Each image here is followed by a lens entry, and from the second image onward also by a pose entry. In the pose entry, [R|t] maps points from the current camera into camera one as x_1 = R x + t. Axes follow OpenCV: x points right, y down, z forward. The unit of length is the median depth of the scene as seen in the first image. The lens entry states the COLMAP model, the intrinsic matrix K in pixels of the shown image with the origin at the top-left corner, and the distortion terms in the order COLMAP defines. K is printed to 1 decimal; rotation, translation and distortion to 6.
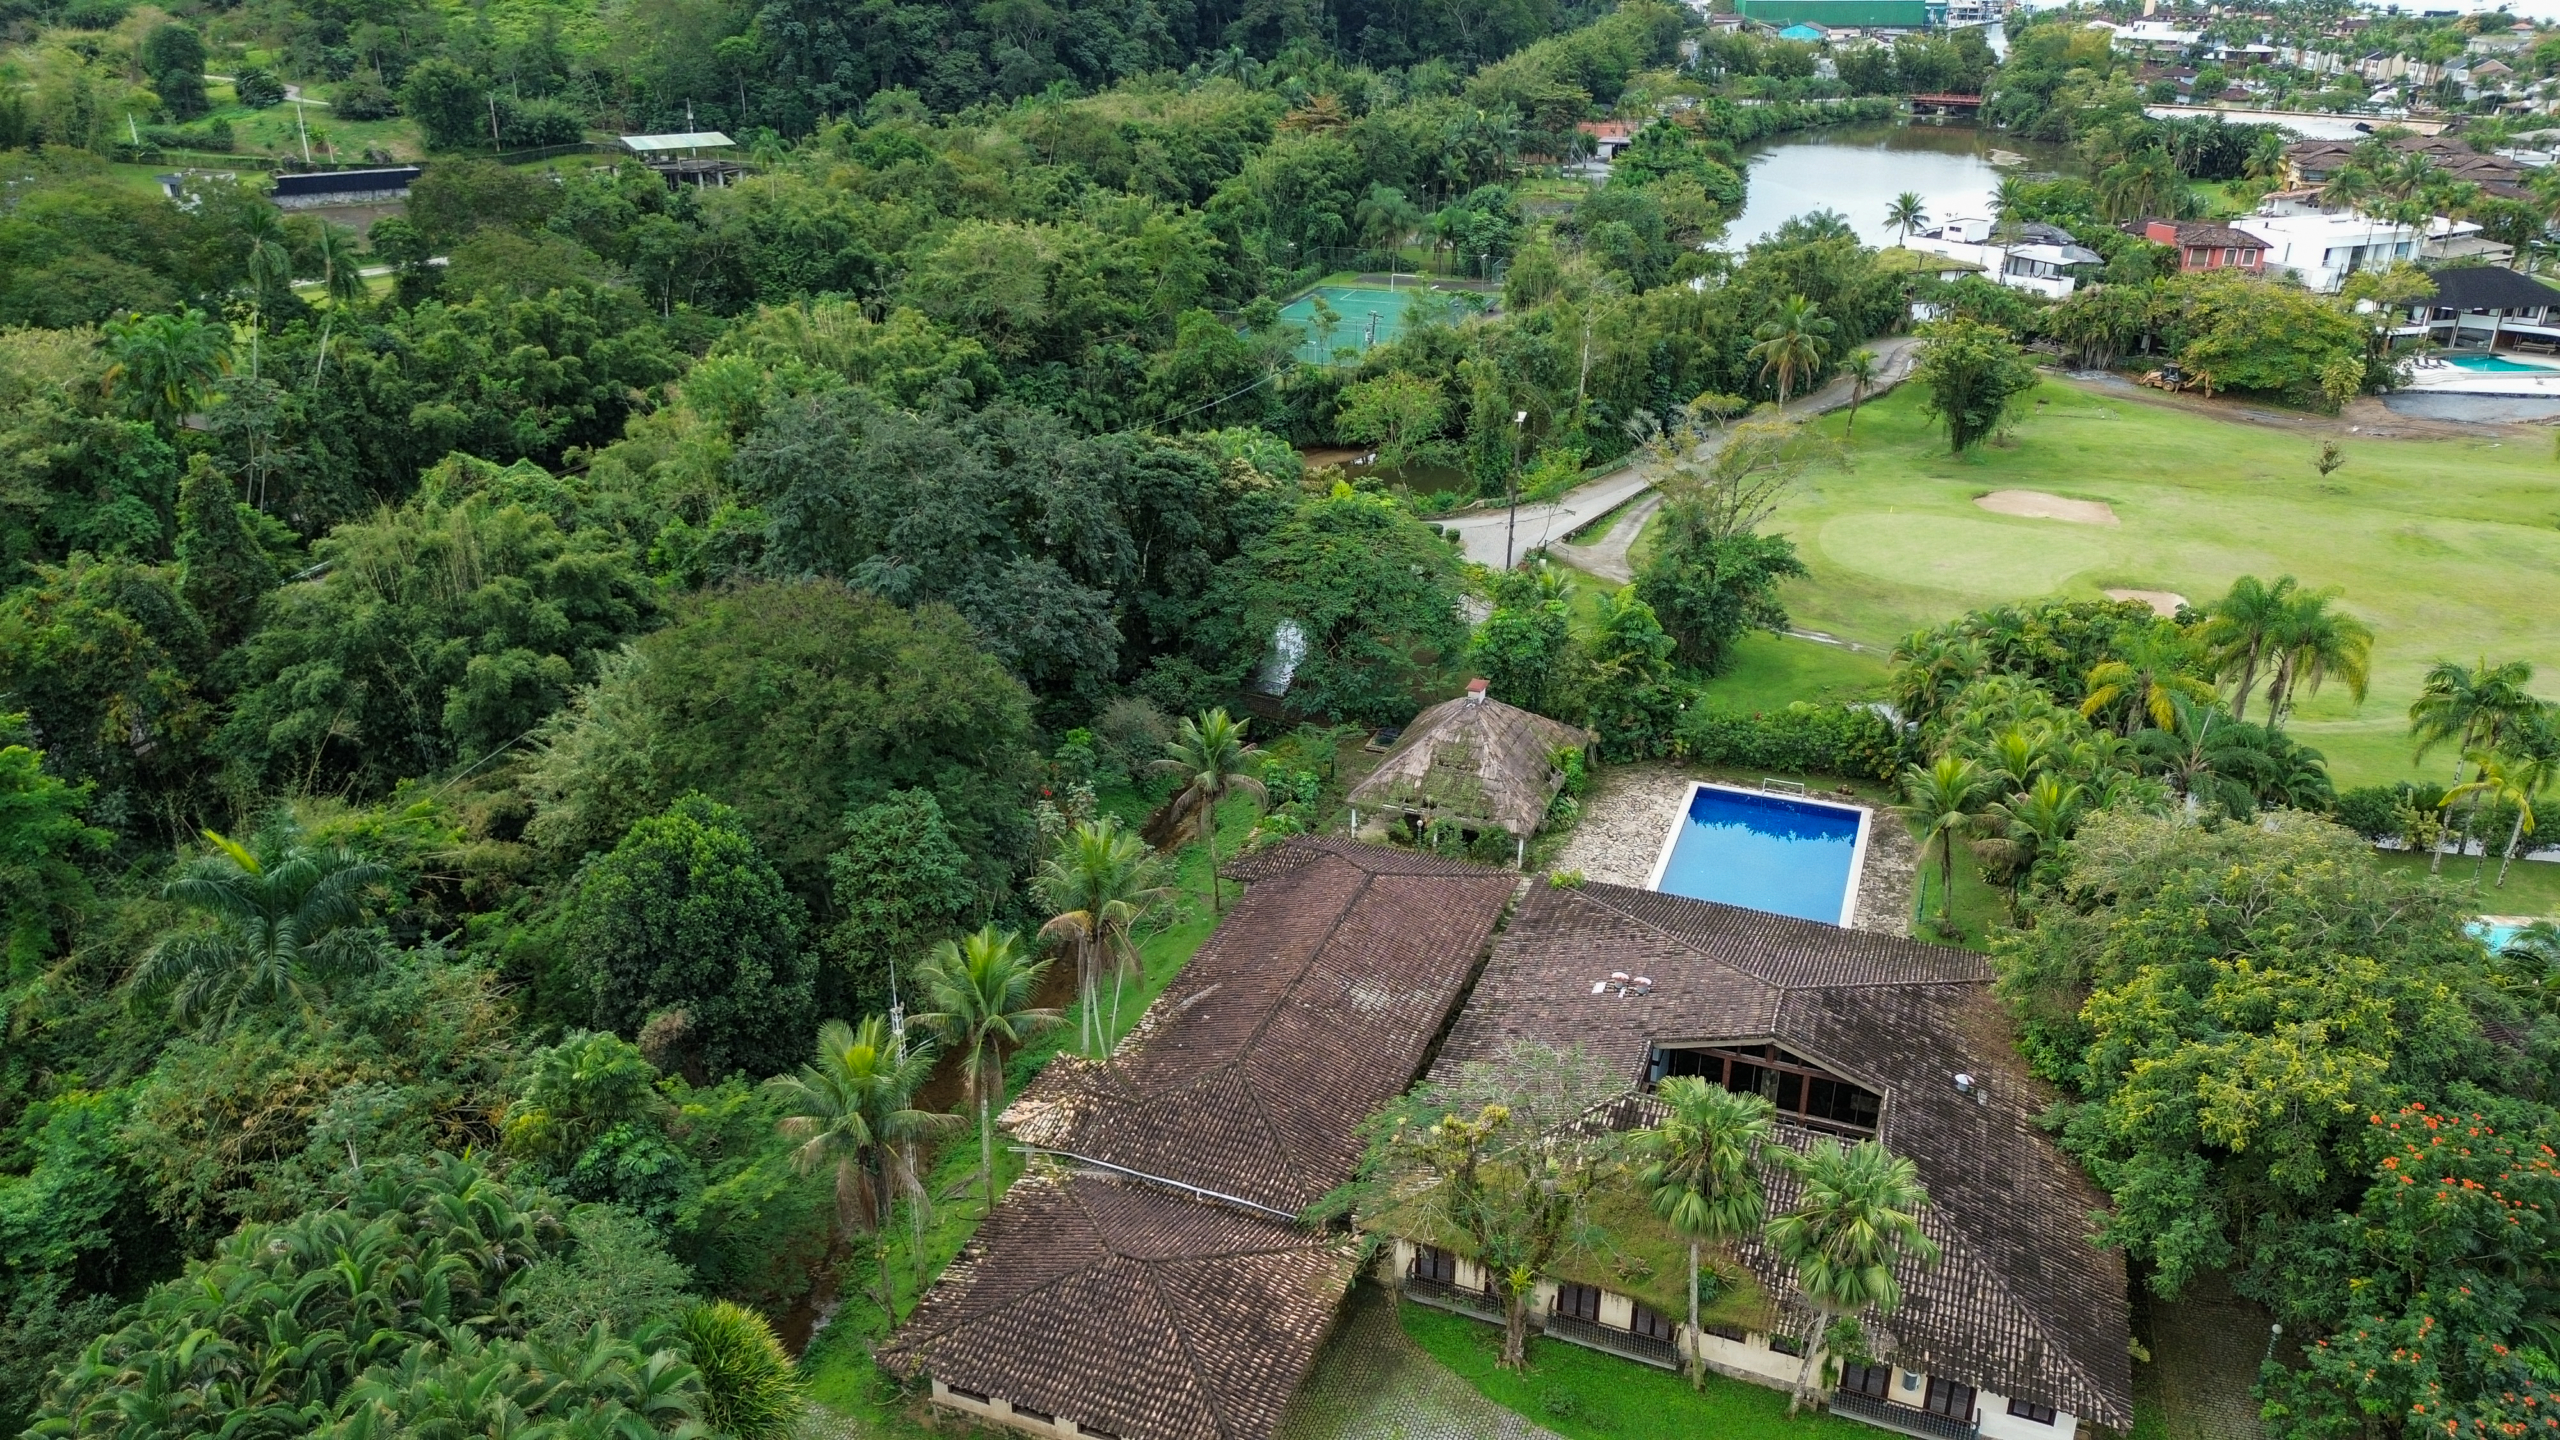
lens RADIAL K [[1817.5, 0, 1286.9], [0, 1817.5, 713.2], [0, 0, 1]] dist [0.073950, -0.074398]
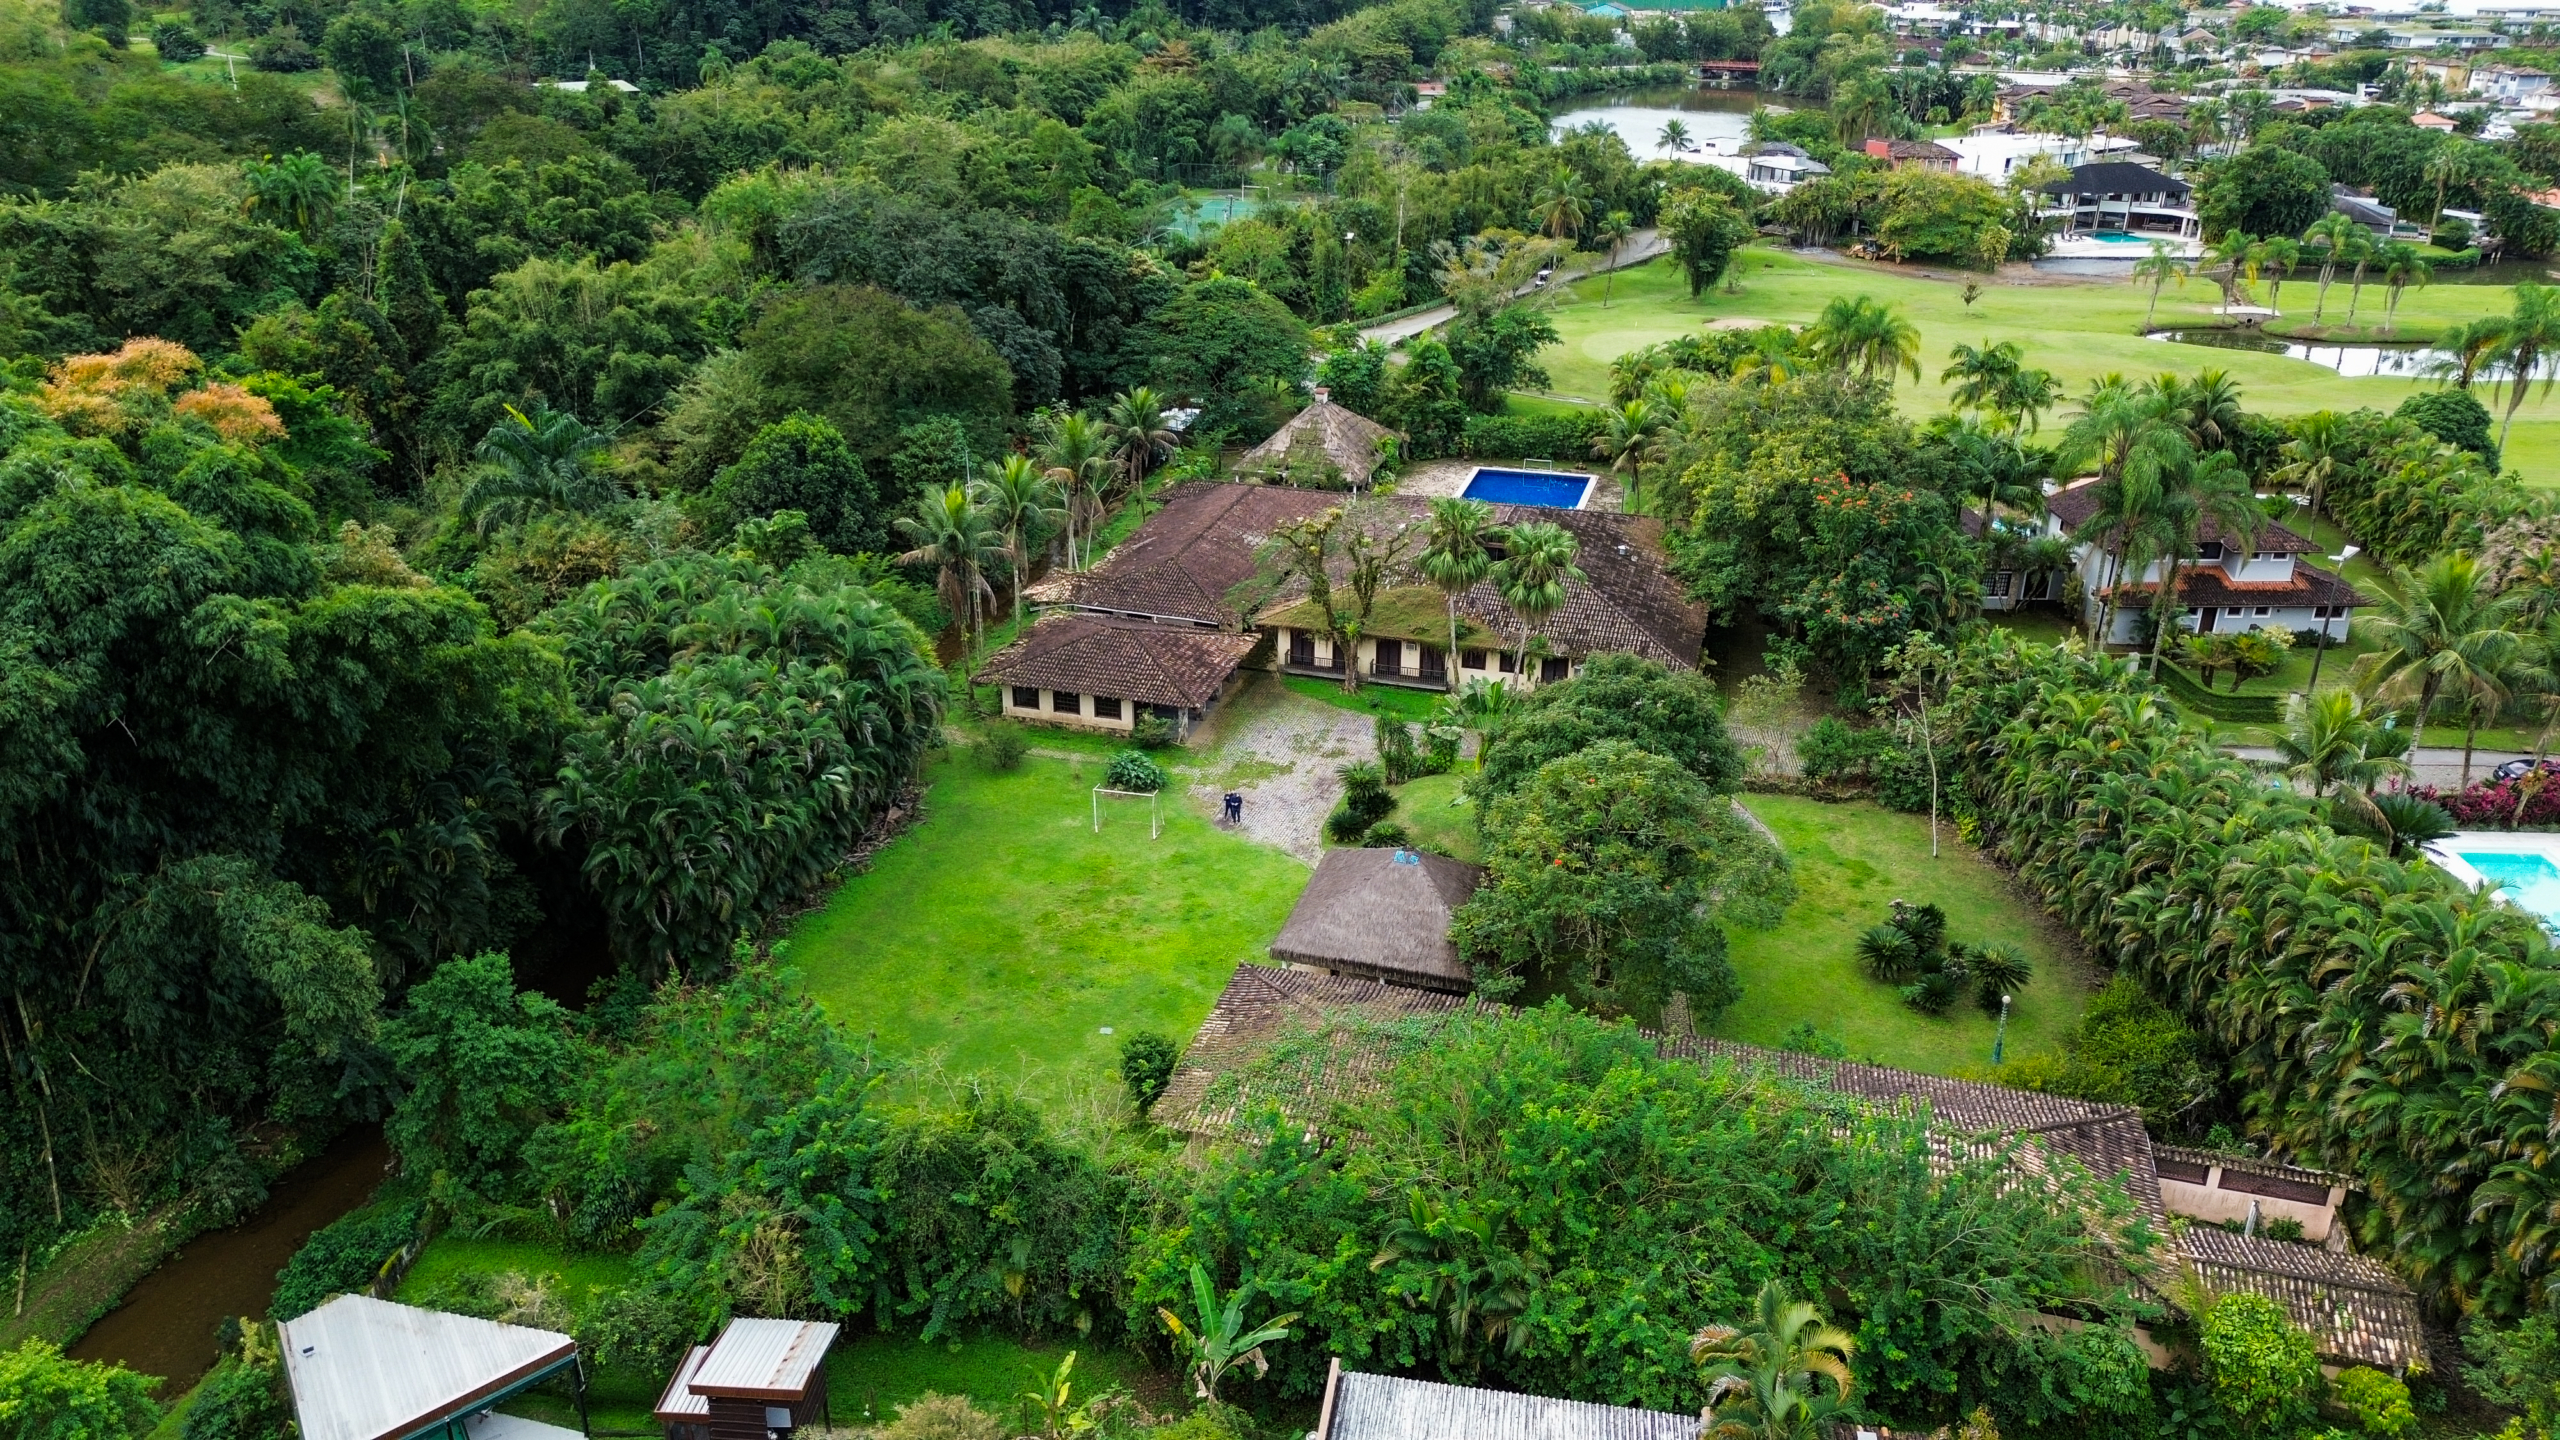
lens RADIAL K [[1817.5, 0, 1286.9], [0, 1817.5, 713.2], [0, 0, 1]] dist [0.073950, -0.074398]
pose [[0.996374, -0.031110, 0.079188, -0.018830], [0.031154, 0.999514, 0.000687, 0.106789], [-0.079171, 0.001783, 0.996859, -0.184673]]
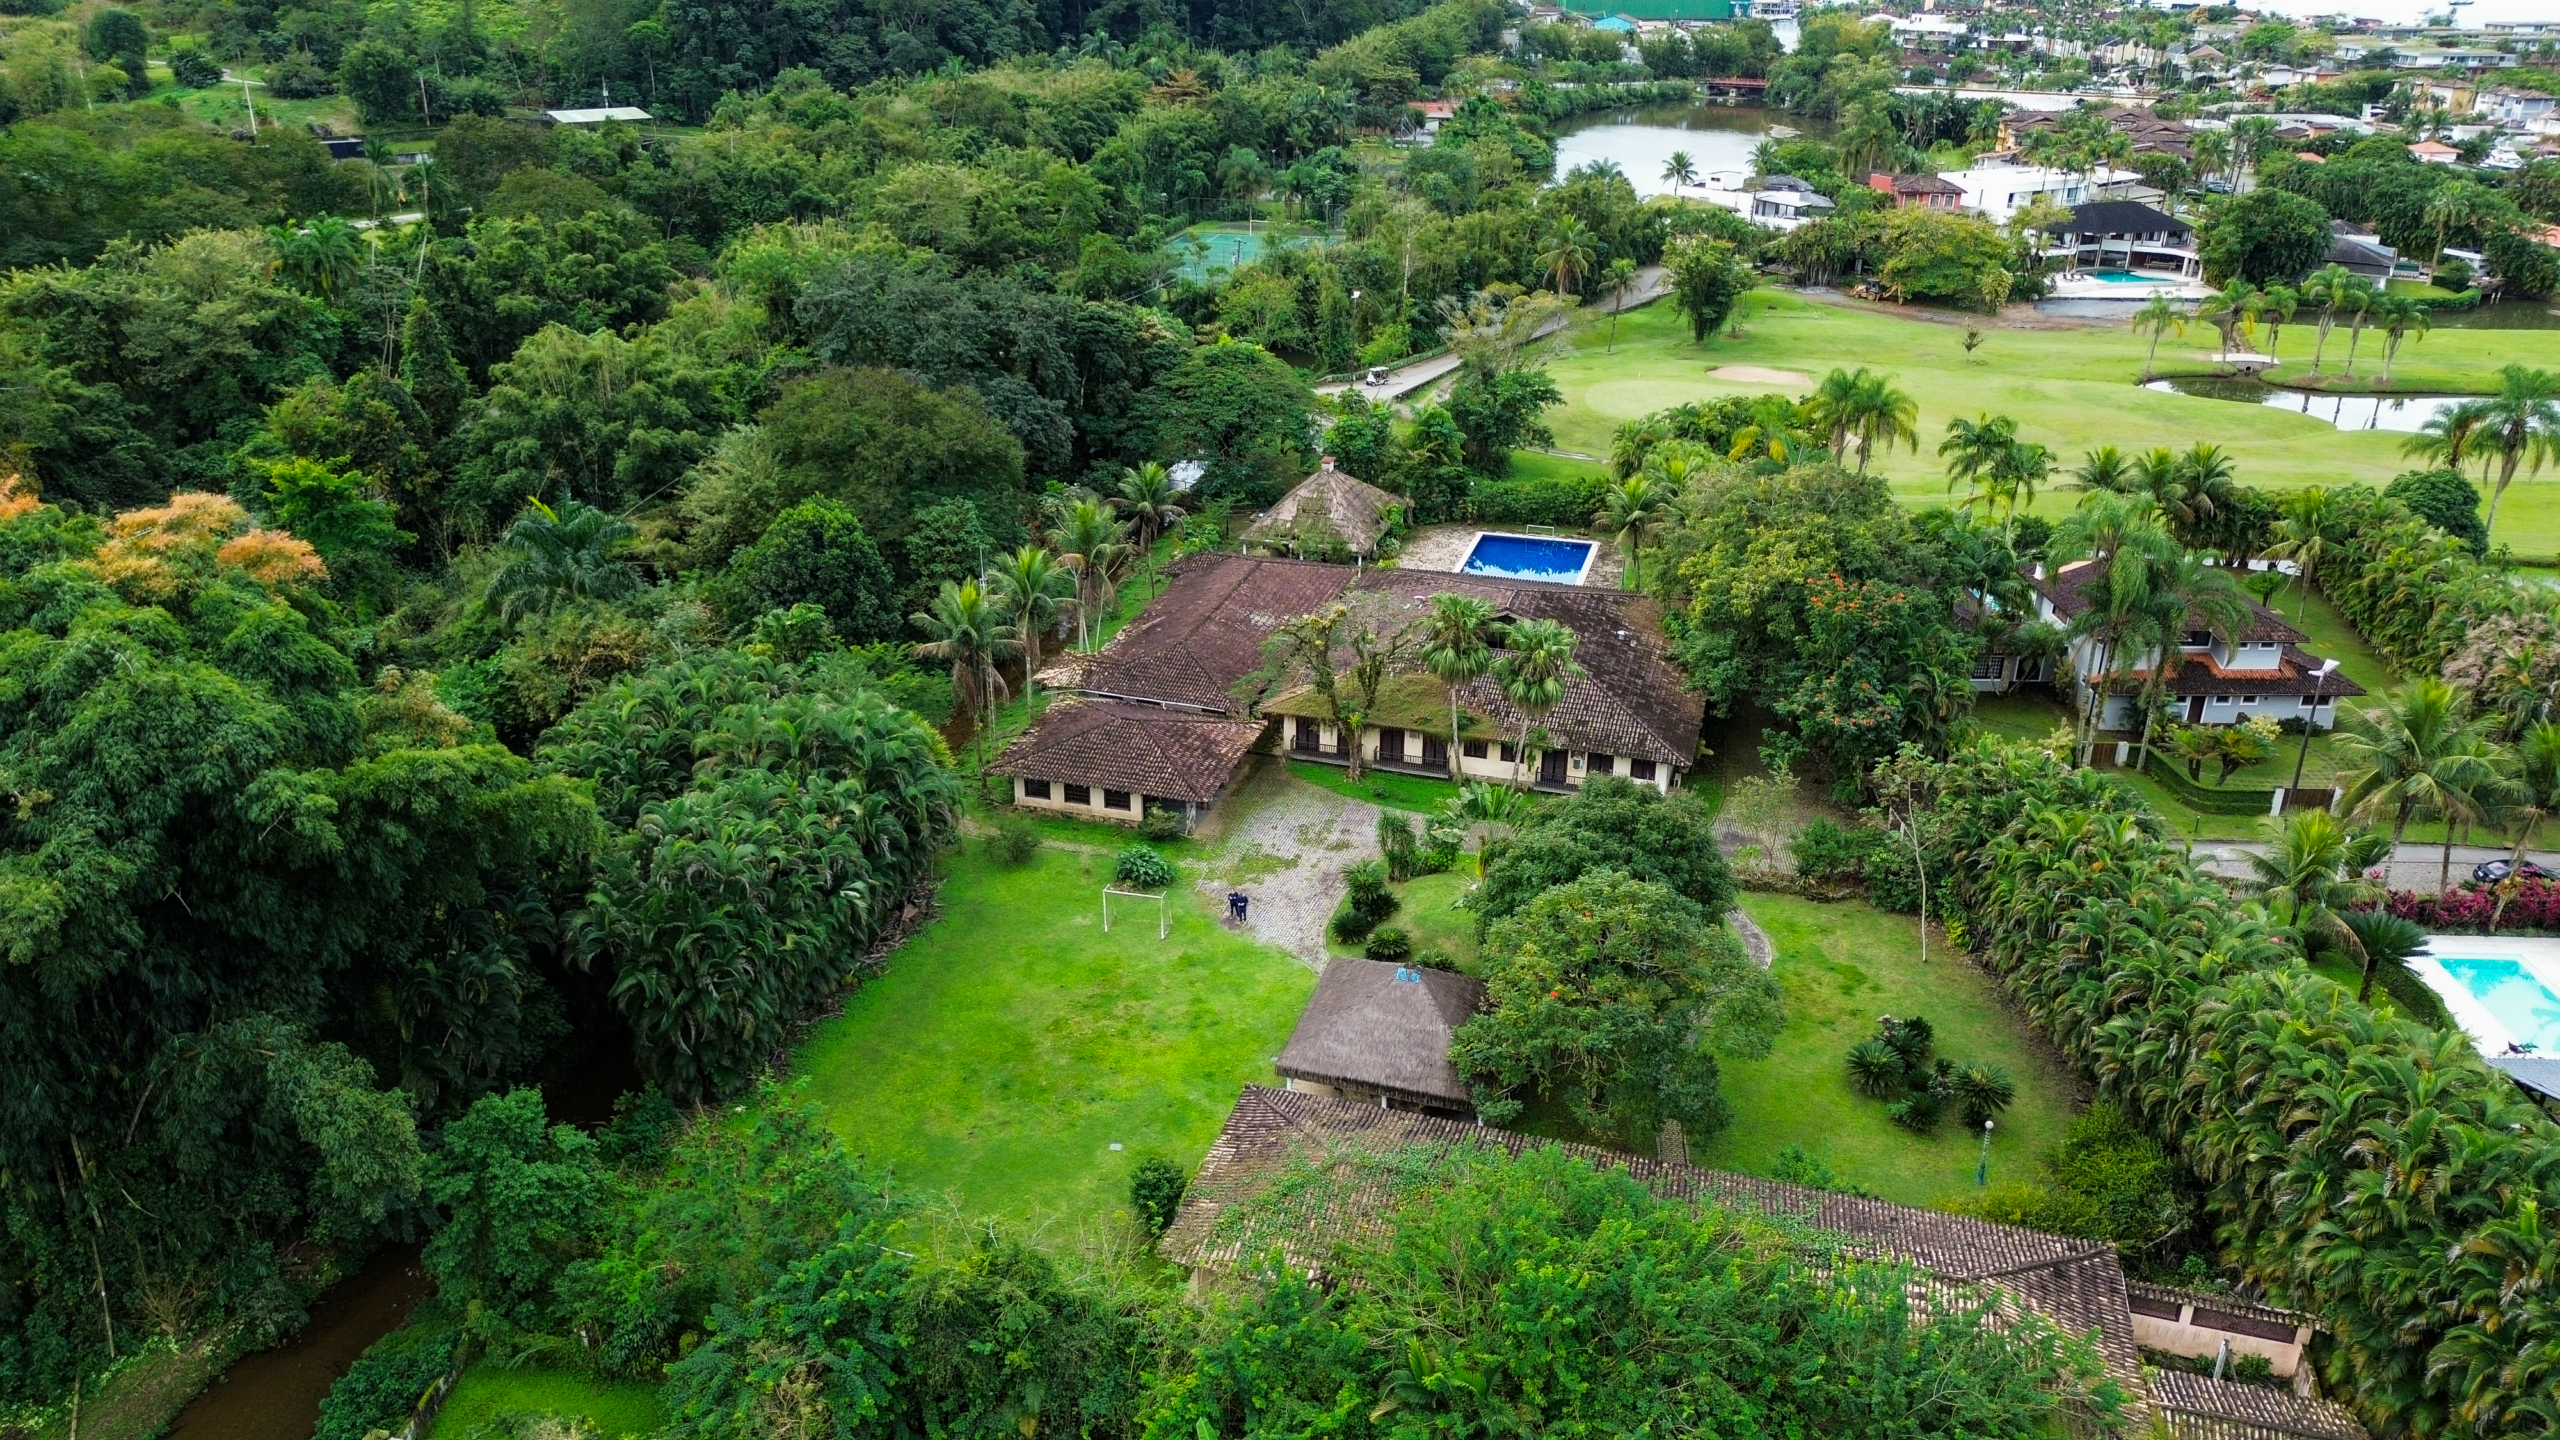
lens RADIAL K [[1817.5, 0, 1286.9], [0, 1817.5, 713.2], [0, 0, 1]] dist [0.073950, -0.074398]
pose [[0.996728, -0.028985, 0.075456, -0.018656], [0.028854, 0.999580, 0.002824, 0.082354], [-0.075506, -0.000638, 0.997145, -0.195092]]
